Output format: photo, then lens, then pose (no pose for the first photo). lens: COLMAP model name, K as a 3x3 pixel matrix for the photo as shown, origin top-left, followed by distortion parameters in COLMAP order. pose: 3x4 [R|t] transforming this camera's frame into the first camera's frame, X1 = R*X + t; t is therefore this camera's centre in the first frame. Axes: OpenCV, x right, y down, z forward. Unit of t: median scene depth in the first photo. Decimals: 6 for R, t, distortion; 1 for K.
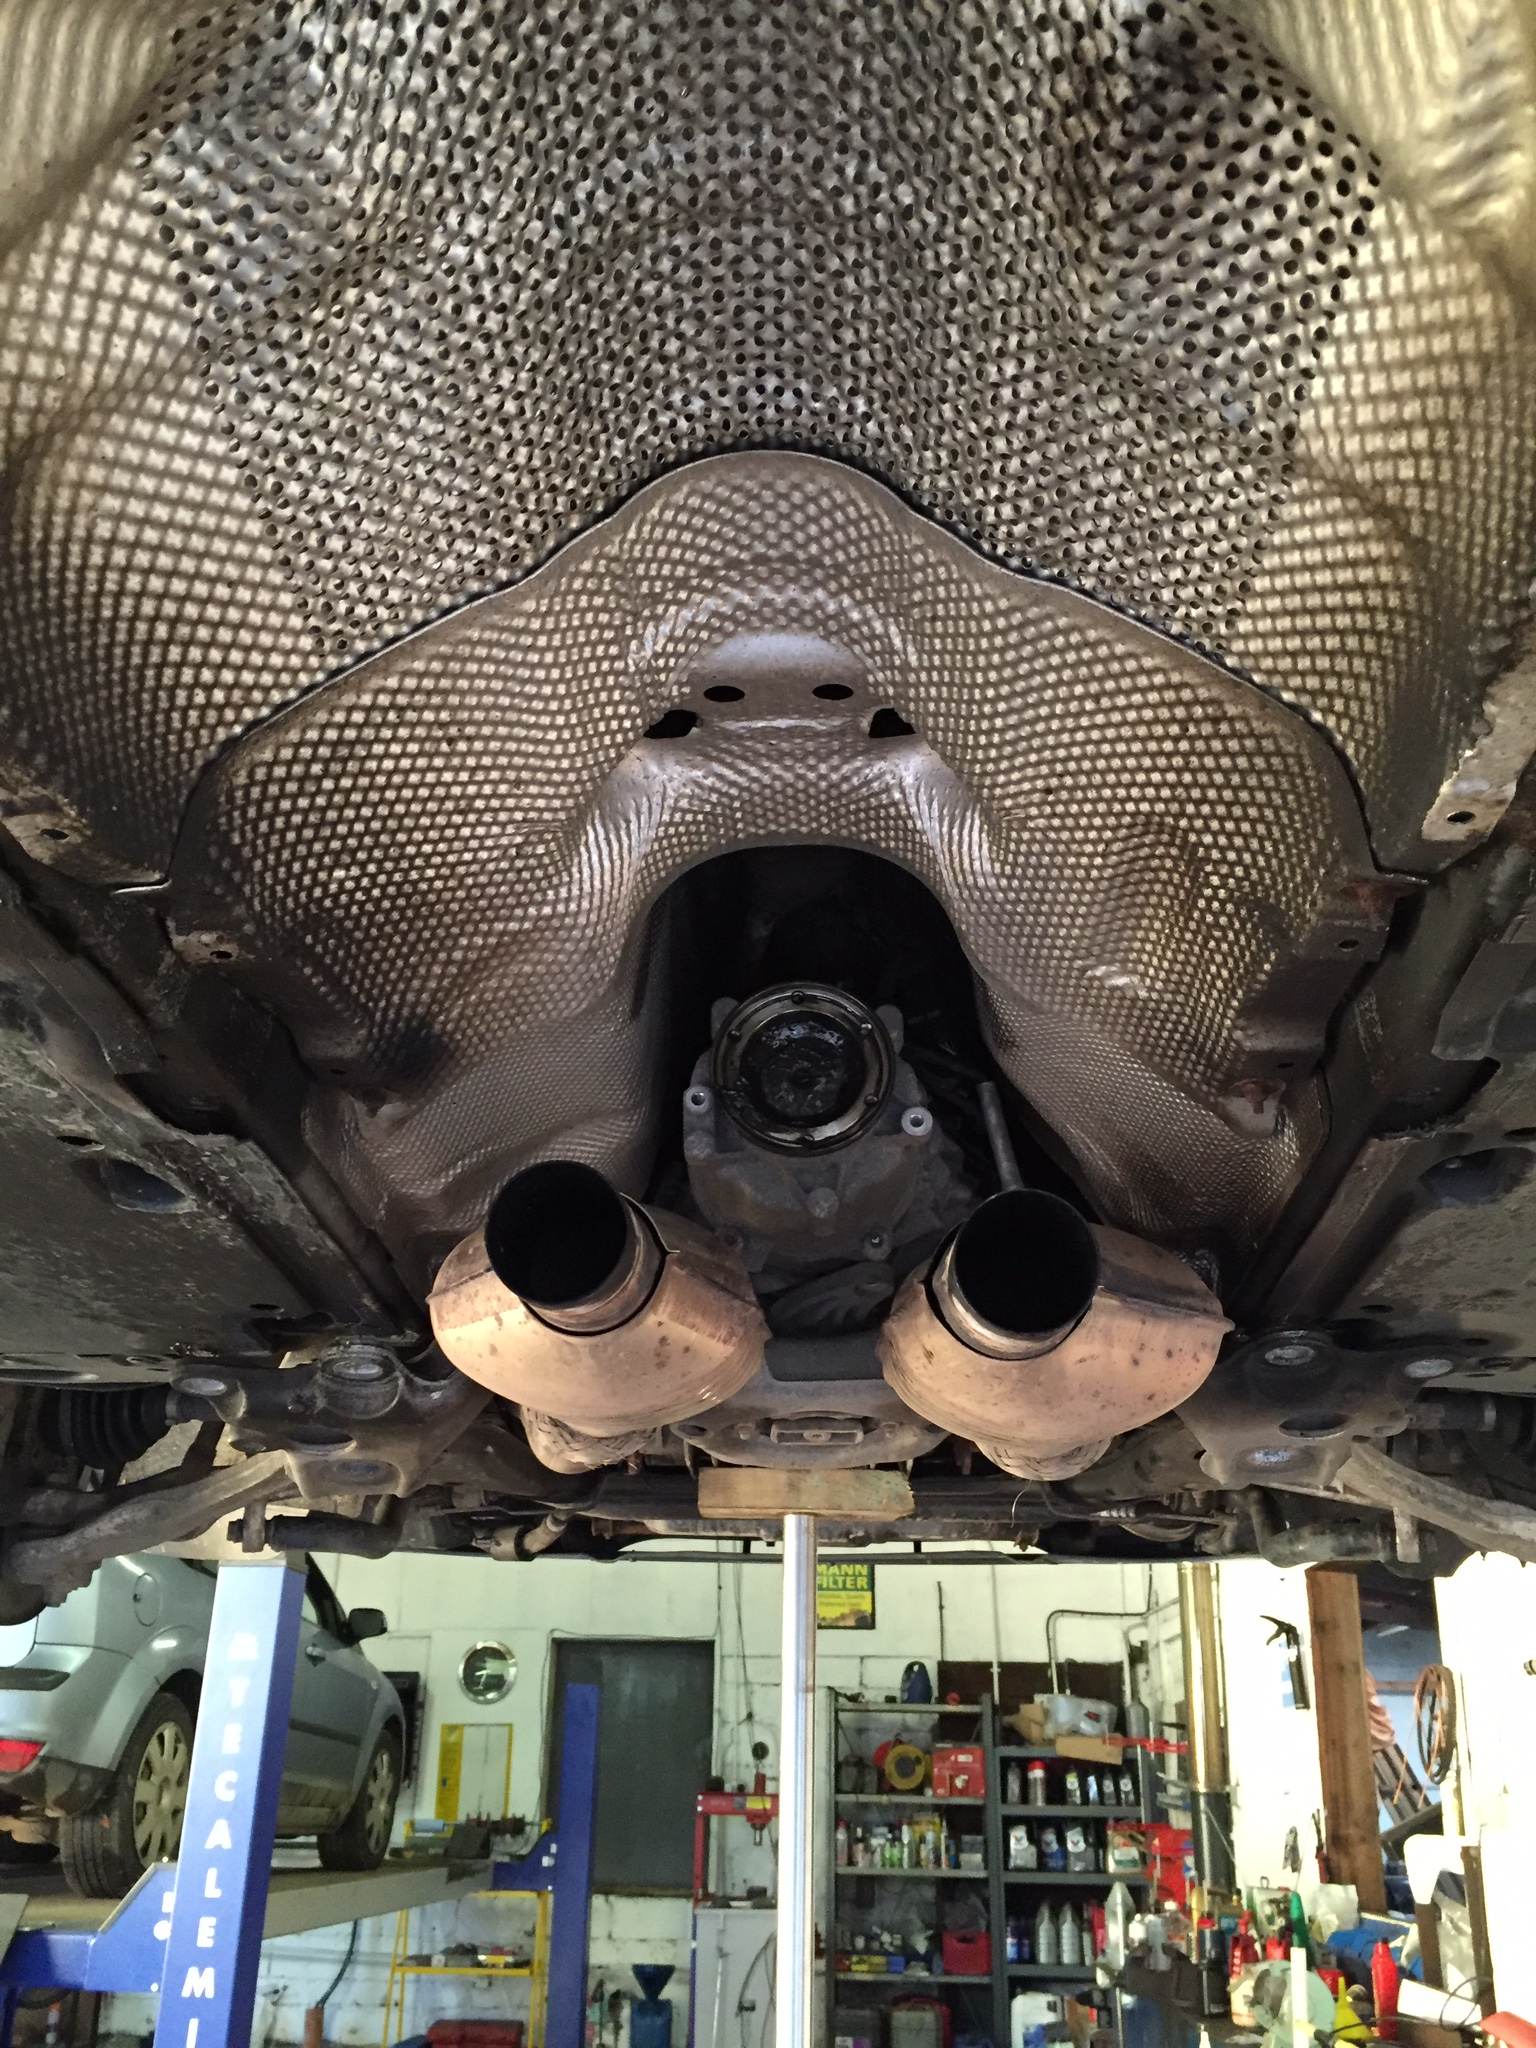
lens RADIAL K [[1743.1, 0, 768.0], [0, 1743.1, 1024.0], [0, 0, 1]] dist [0.085440, -0.103486]
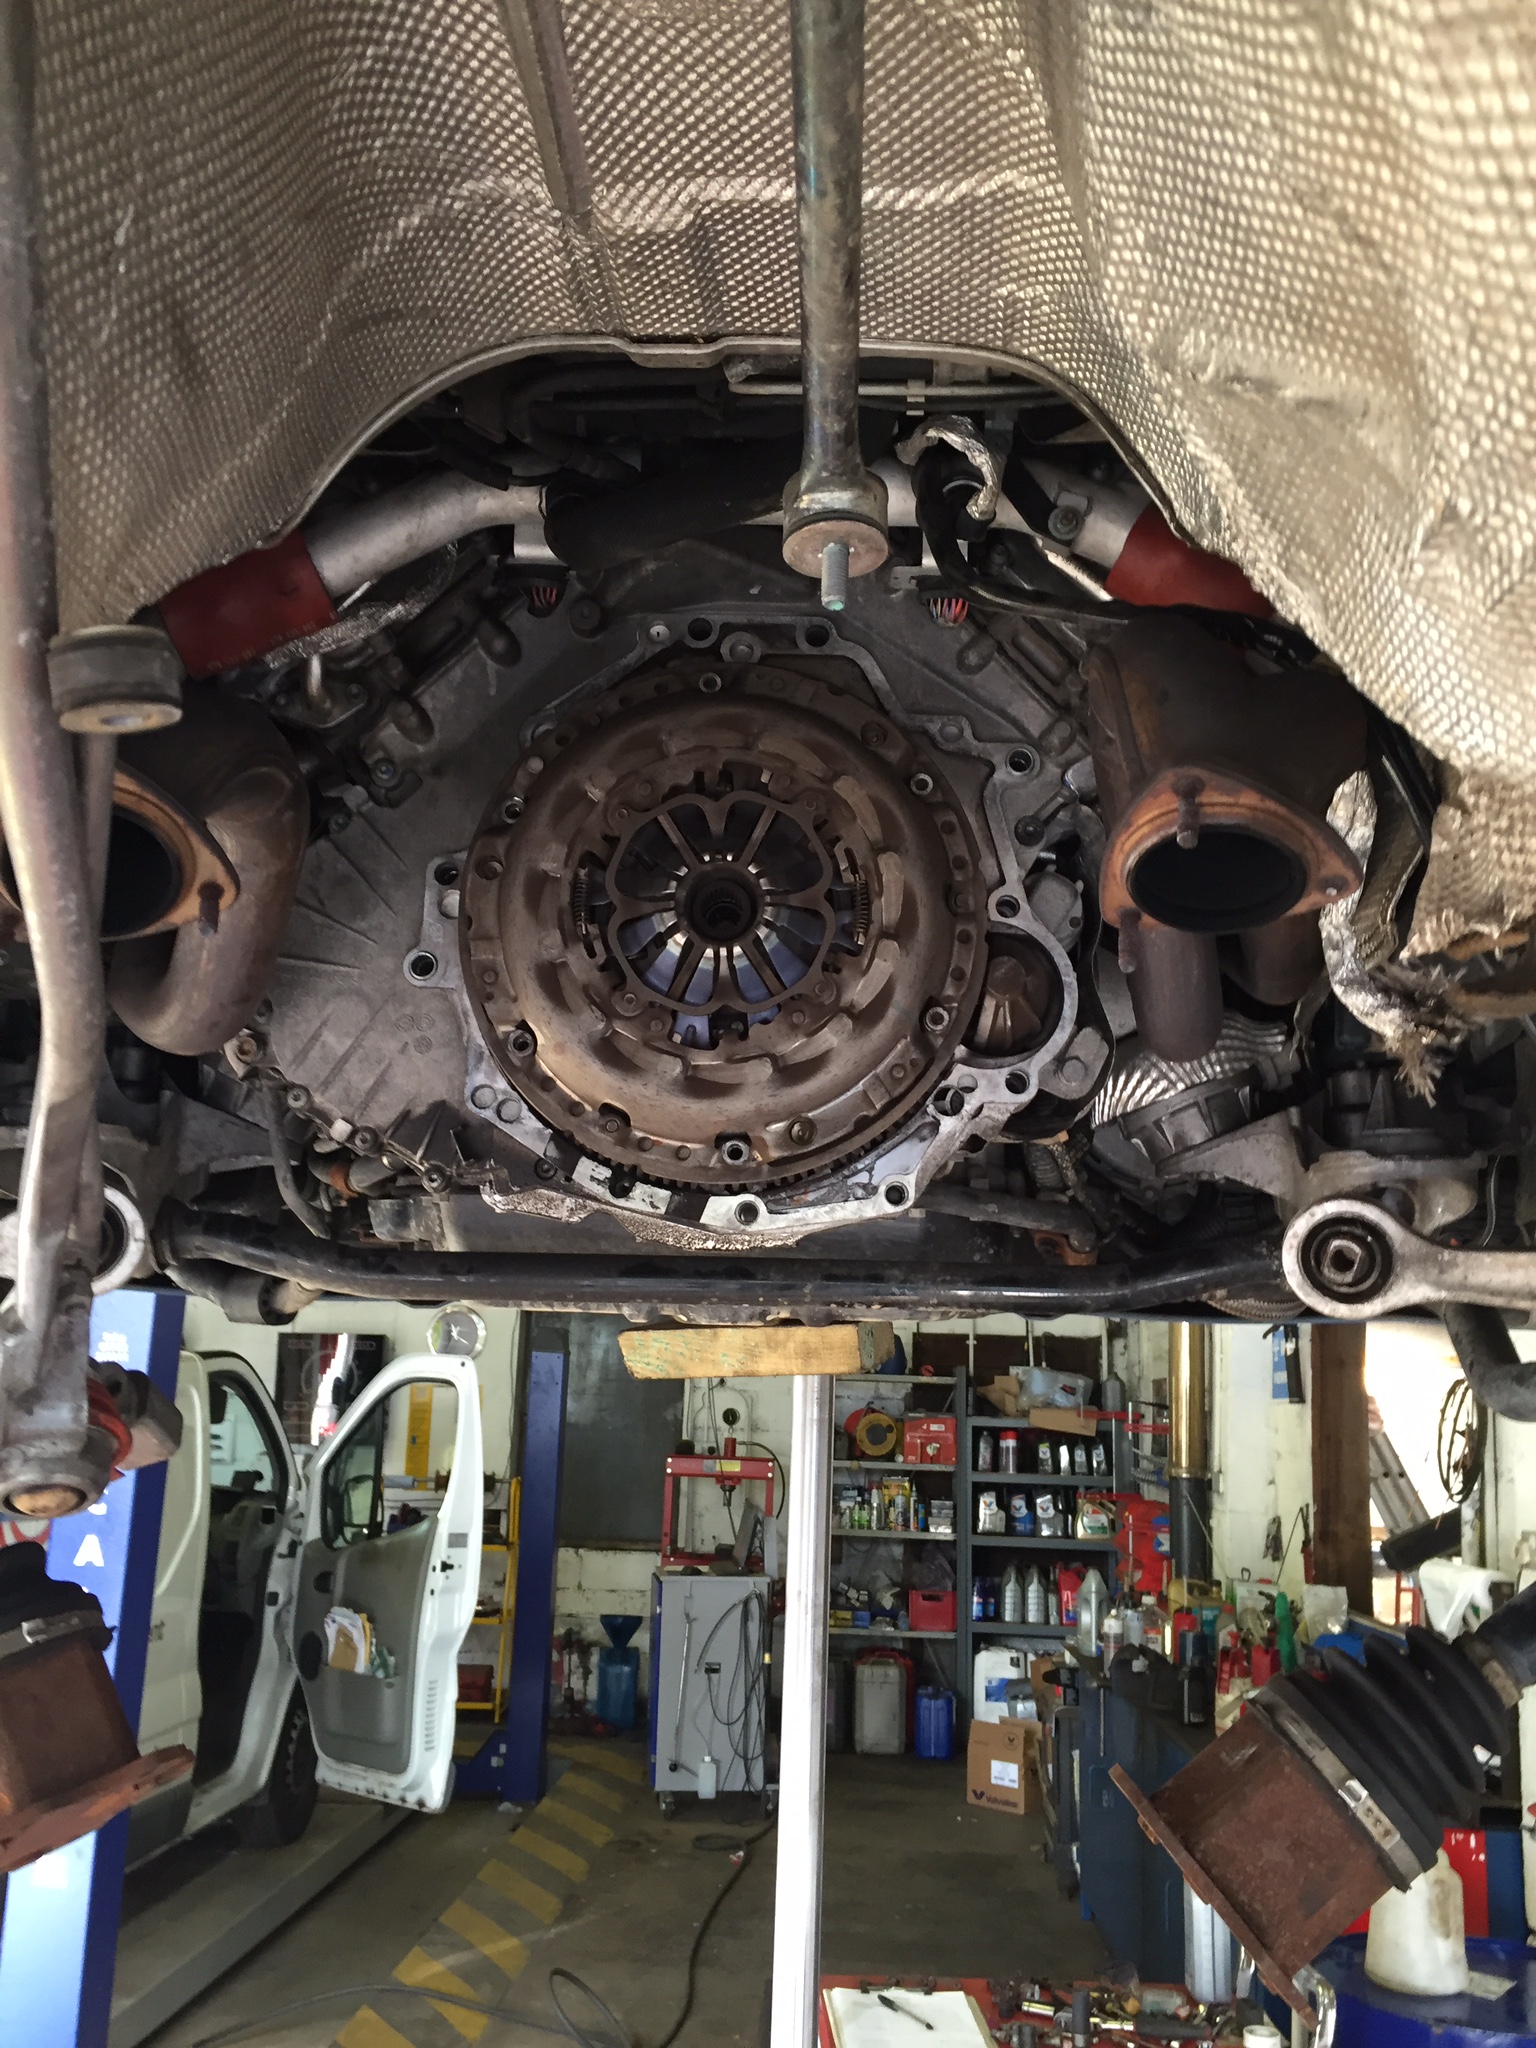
lens RADIAL K [[1739.4, 0, 776.2], [0, 1739.4, 1025.9], [0, 0, 1]] dist [0.090988, -0.000265]
pose [[0.999786, 0.018187, 0.009871, 0.007519], [-0.019712, 0.982178, 0.186917, 0.012947], [-0.006296, -0.187071, 0.982326, 0.079076]]
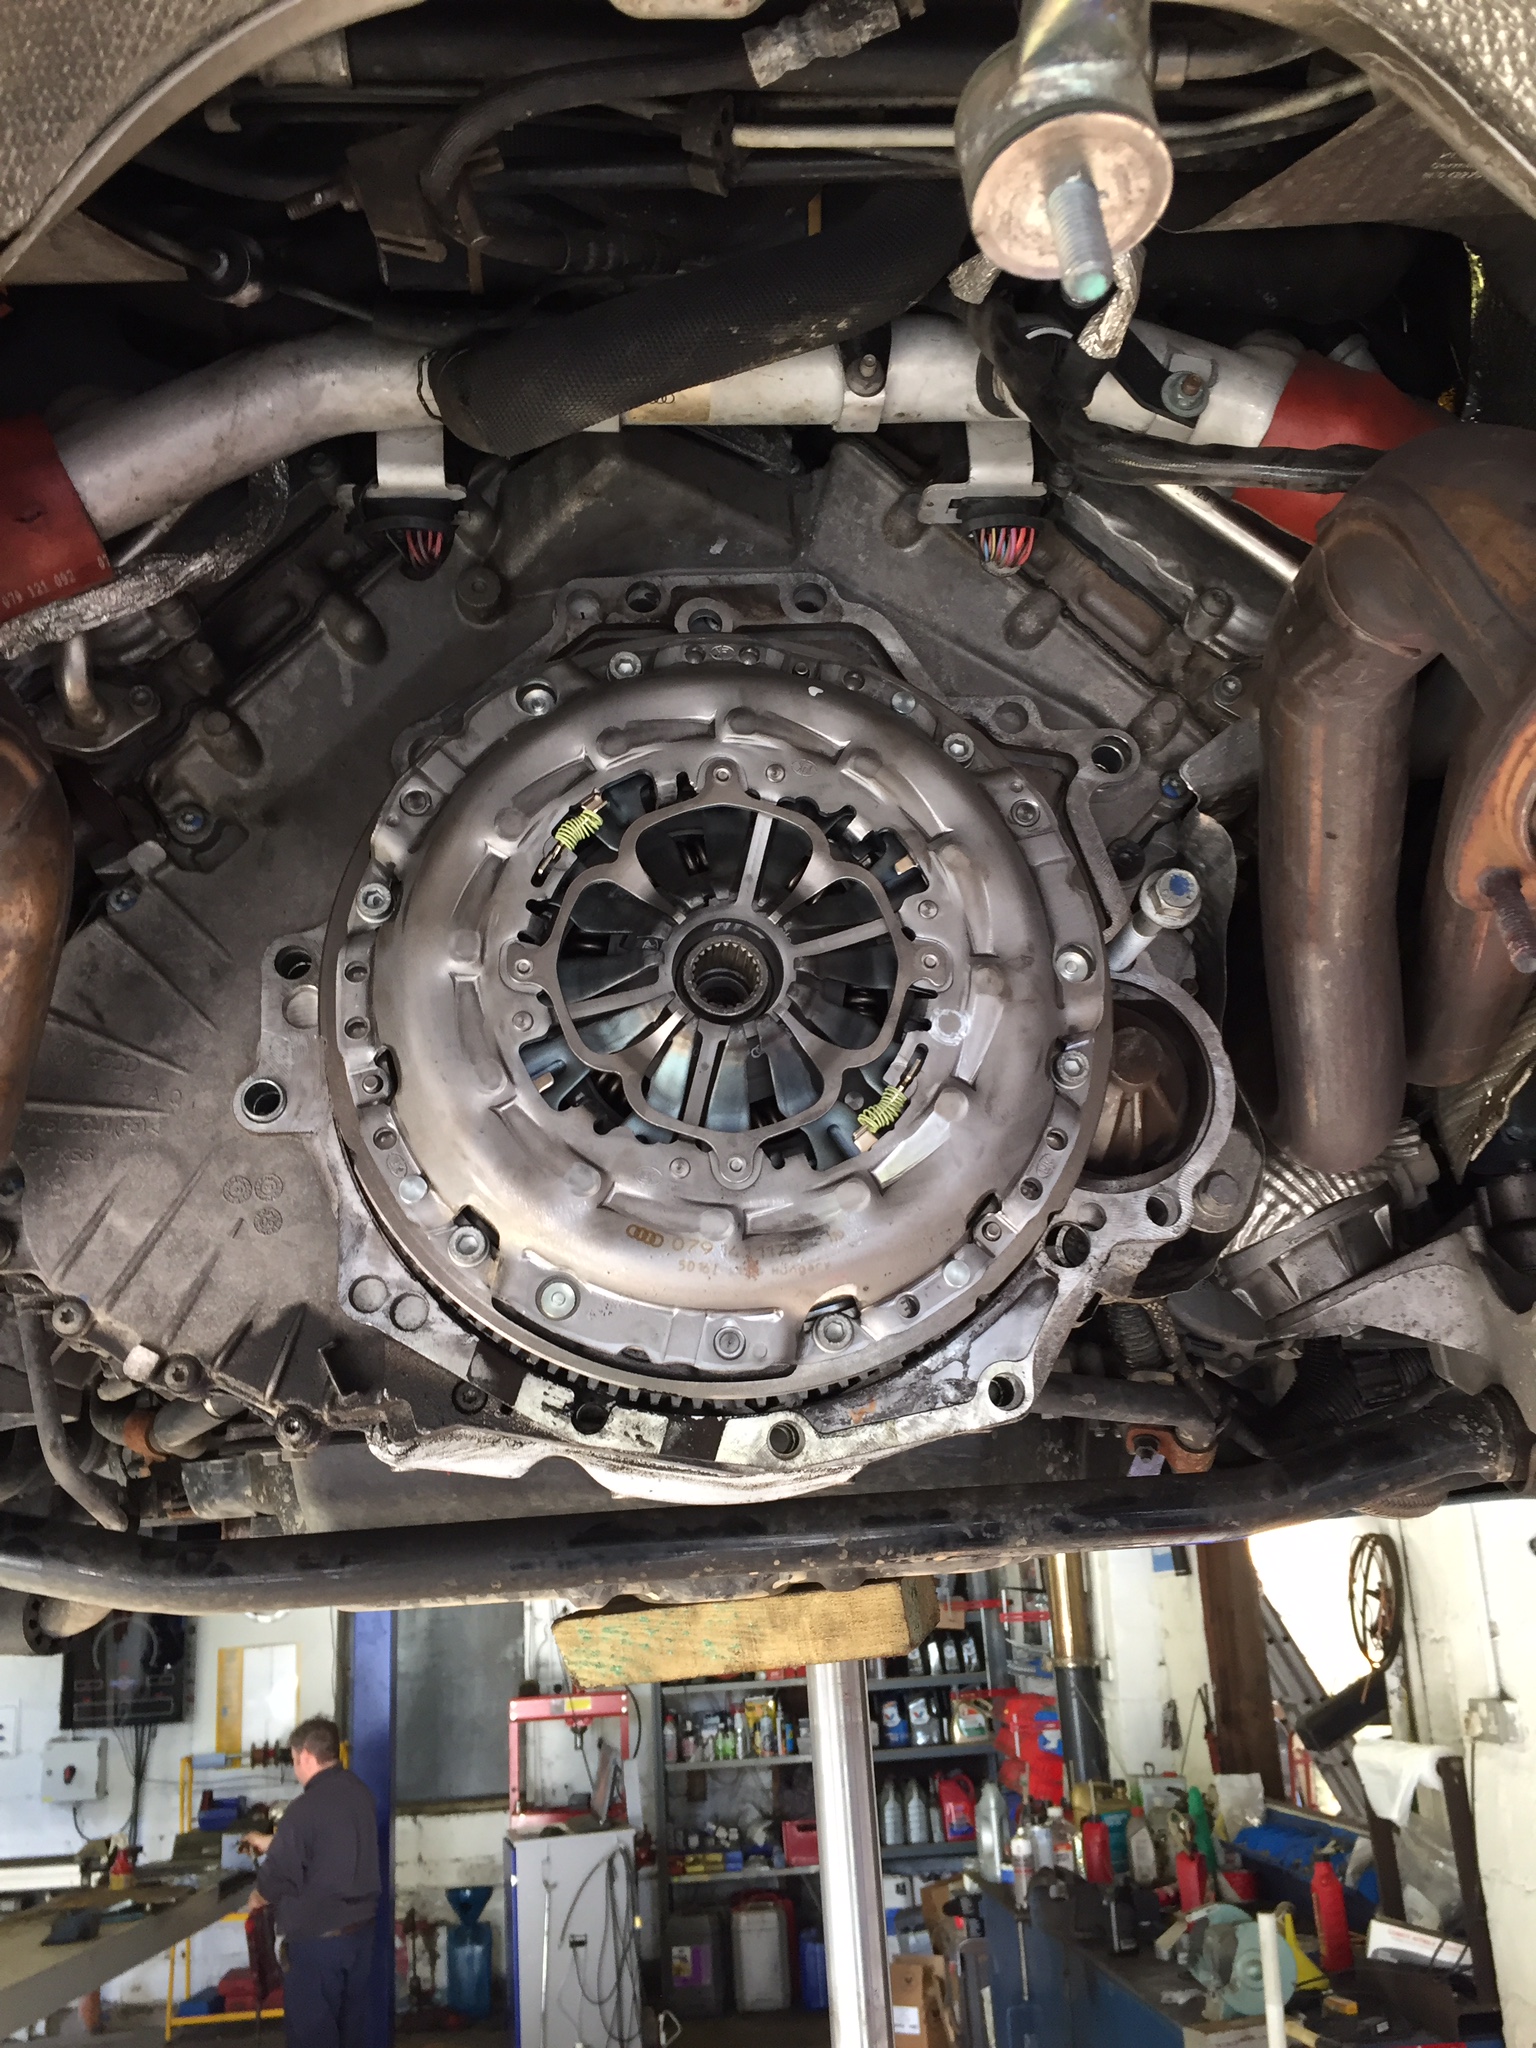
lens RADIAL K [[1743.1, 0, 768.0], [0, 1743.1, 1024.0], [0, 0, 1]] dist [0.085440, -0.103486]
pose [[0.991980, -0.043550, 0.118655, -0.000650], [0.034353, 0.996323, 0.078486, 0.021278], [-0.121637, -0.073781, 0.989829, 0.110716]]
